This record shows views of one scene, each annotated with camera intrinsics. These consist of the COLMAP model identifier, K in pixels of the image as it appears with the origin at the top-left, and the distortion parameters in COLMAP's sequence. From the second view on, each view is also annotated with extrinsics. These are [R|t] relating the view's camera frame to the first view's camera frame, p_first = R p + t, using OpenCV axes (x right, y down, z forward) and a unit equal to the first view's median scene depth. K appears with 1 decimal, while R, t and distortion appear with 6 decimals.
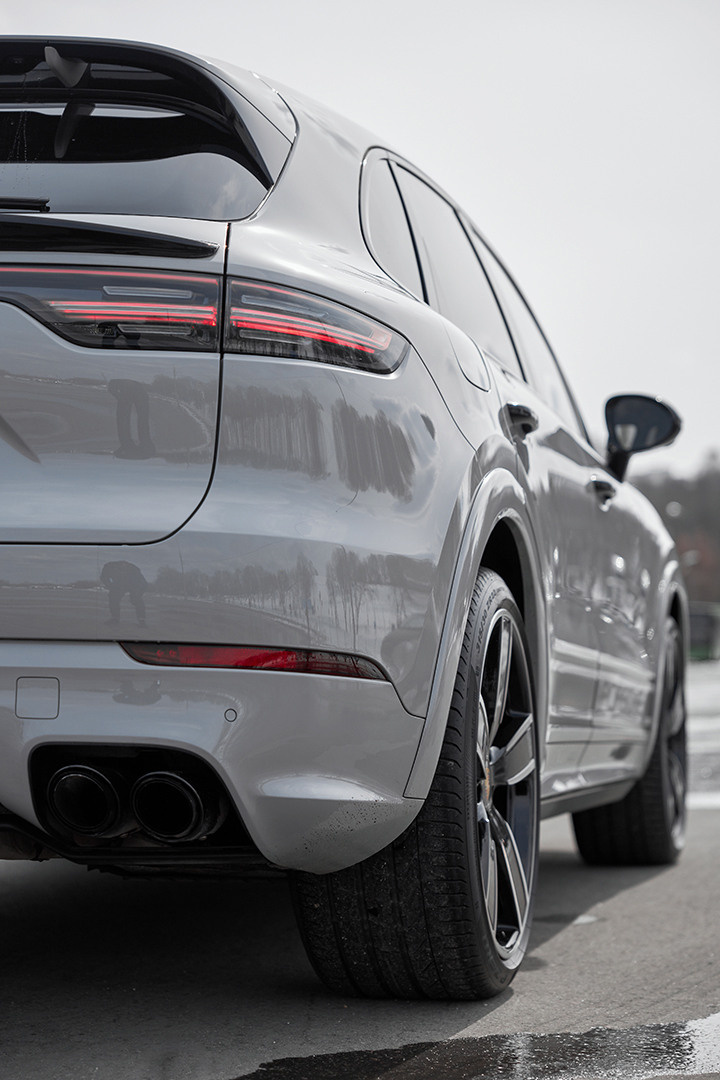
lens RADIAL K [[2131.4, 0, 360.0], [0, 2131.4, 540.0], [0, 0, 1]] dist [-0.000311, -0.120215]
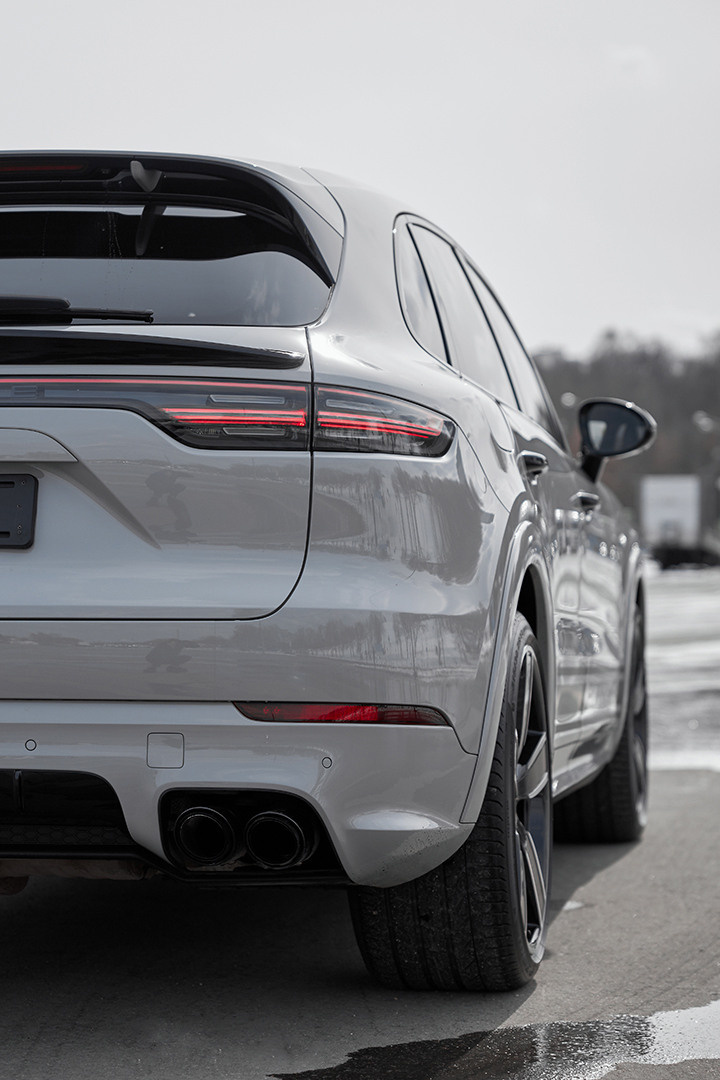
lens RADIAL K [[2207.2, 0, 345.5], [0, 2207.2, 557.1], [0, 0, 1]] dist [-0.002518, 0.000181]
pose [[0.999590, -0.006928, 0.027786, -0.066960], [0.006069, 0.999504, 0.030900, -0.055855], [-0.027987, -0.030719, 0.999136, -0.178446]]
